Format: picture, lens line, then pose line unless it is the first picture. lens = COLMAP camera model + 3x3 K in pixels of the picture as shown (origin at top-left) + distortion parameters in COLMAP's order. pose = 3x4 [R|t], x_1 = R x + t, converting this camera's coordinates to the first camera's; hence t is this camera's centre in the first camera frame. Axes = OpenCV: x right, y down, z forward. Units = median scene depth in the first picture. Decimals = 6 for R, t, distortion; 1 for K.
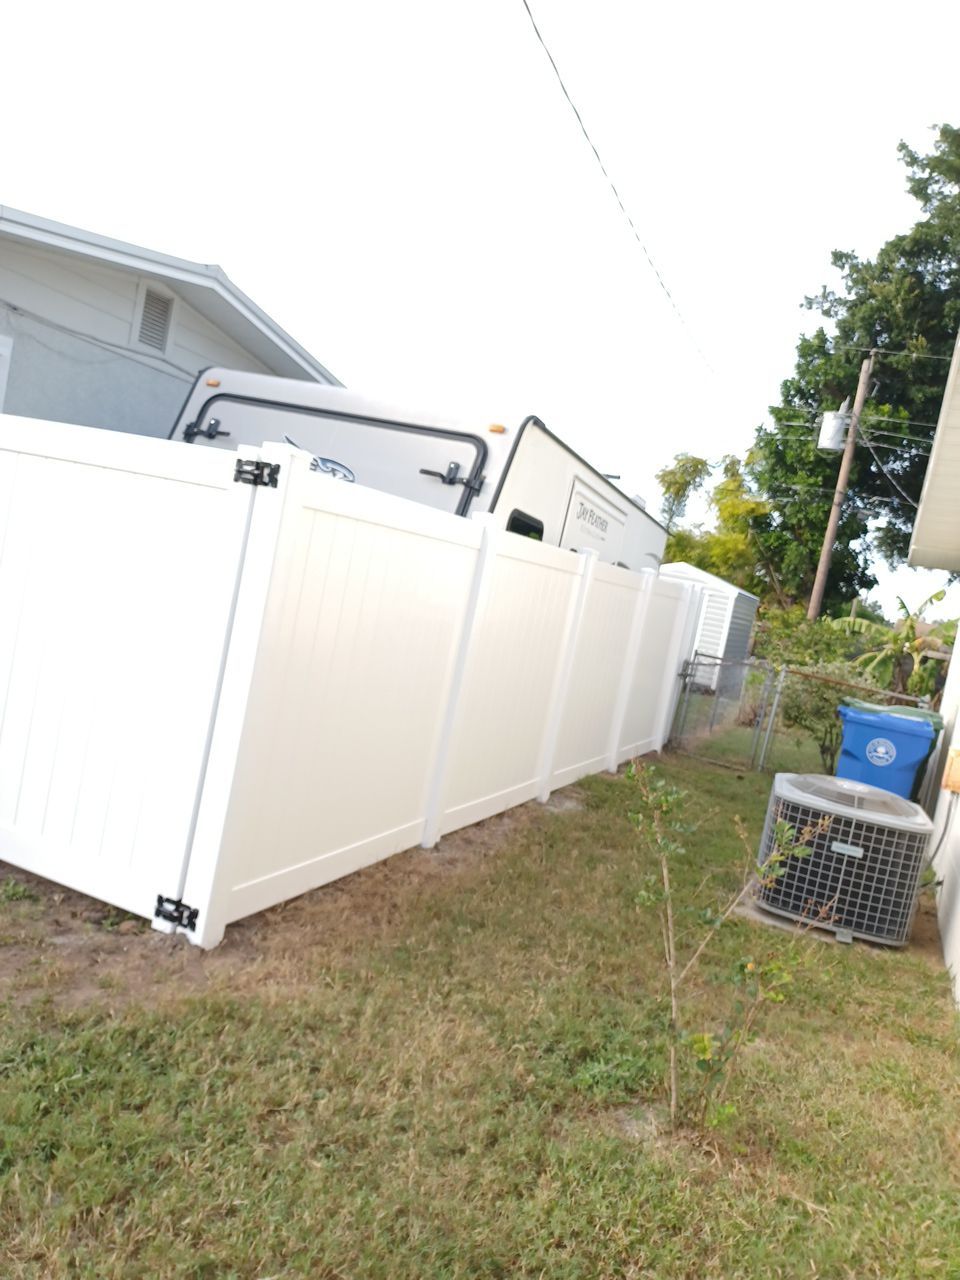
lens RADIAL K [[938.5, 0, 480.0], [0, 938.5, 640.0], [0, 0, 1]] dist [0.079047, -0.107883]
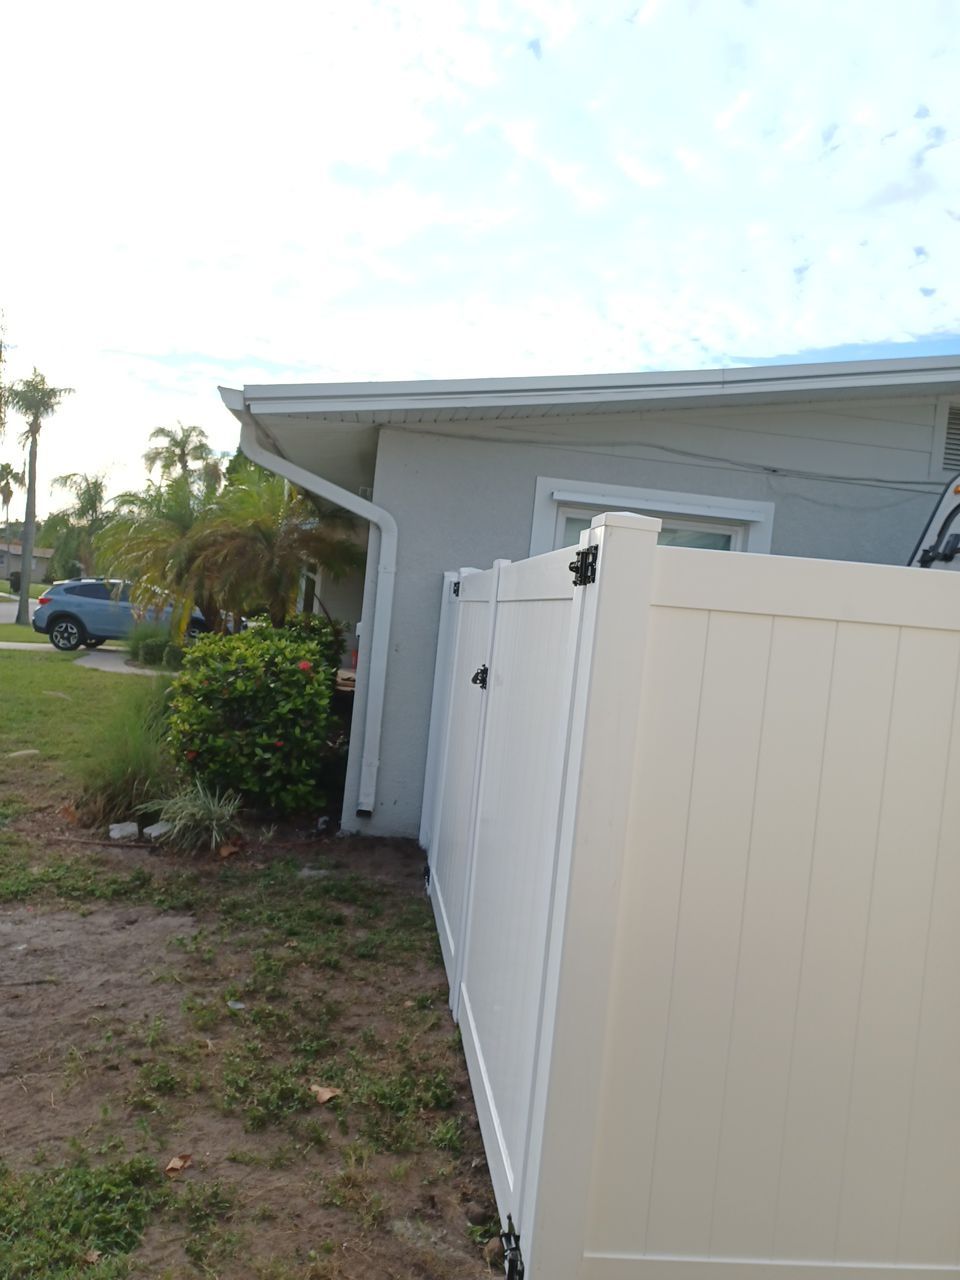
lens RADIAL K [[925.2, 0, 483.6], [0, 925.2, 658.0], [0, 0, 1]] dist [0.084227, -0.106679]
pose [[0.493947, -0.105606, -0.863055, 0.040437], [-0.058887, 0.986254, -0.154384, -0.002207], [0.867496, 0.127080, 0.480939, 0.093300]]
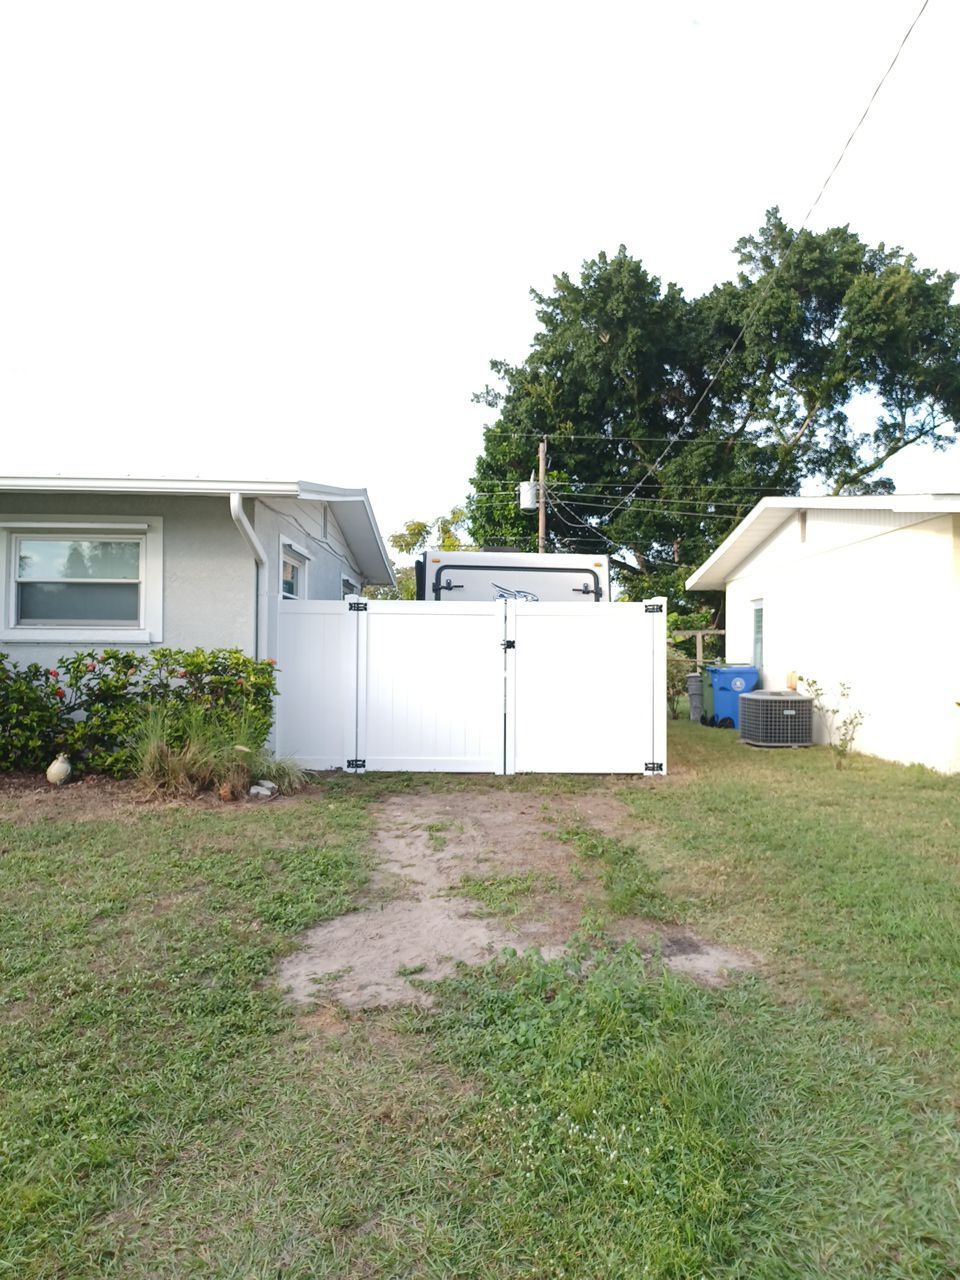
lens RADIAL K [[925.2, 0, 483.6], [0, 925.2, 658.0], [0, 0, 1]] dist [0.084227, -0.106679]
pose [[0.899061, -0.190070, 0.394415, -0.259228], [0.199209, 0.979790, 0.018072, -0.025670], [-0.389879, 0.062323, 0.918755, -0.194414]]
